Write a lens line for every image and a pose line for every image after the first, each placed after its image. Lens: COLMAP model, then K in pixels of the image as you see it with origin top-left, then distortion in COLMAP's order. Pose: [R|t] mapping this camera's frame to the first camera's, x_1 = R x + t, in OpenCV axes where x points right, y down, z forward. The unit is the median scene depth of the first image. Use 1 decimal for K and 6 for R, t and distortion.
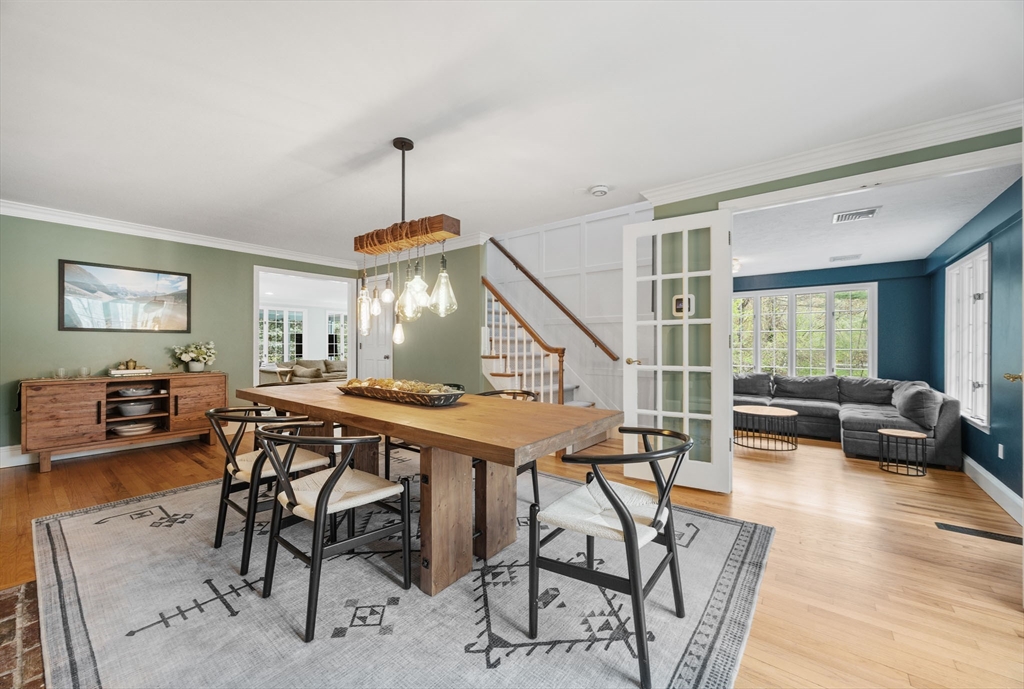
lens RADIAL K [[394.3, 0, 512.0], [0, 394.3, 344.5], [0, 0, 1]] dist [0.001071, 0.000101]
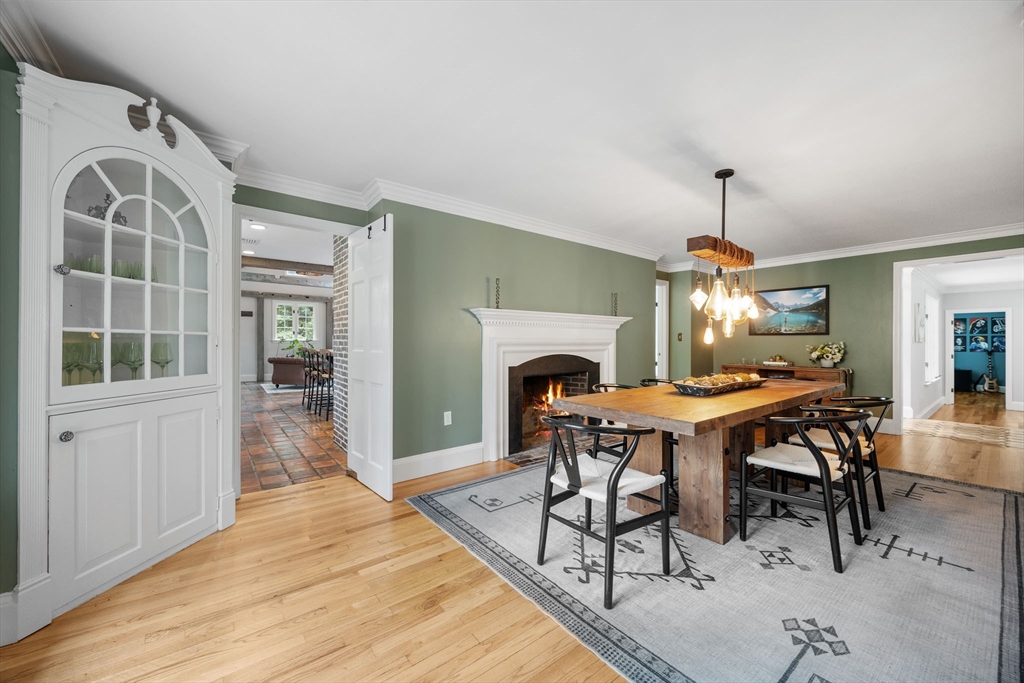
lens RADIAL K [[390.3, 0, 514.0], [0, 390.3, 337.1], [0, 0, 1]] dist [-0.002712, -0.000164]
pose [[-0.229873, -0.012816, -0.973136, 0.552706], [-0.006354, 0.999912, -0.011668, -0.002540], [0.973200, 0.003501, -0.229935, 0.367555]]
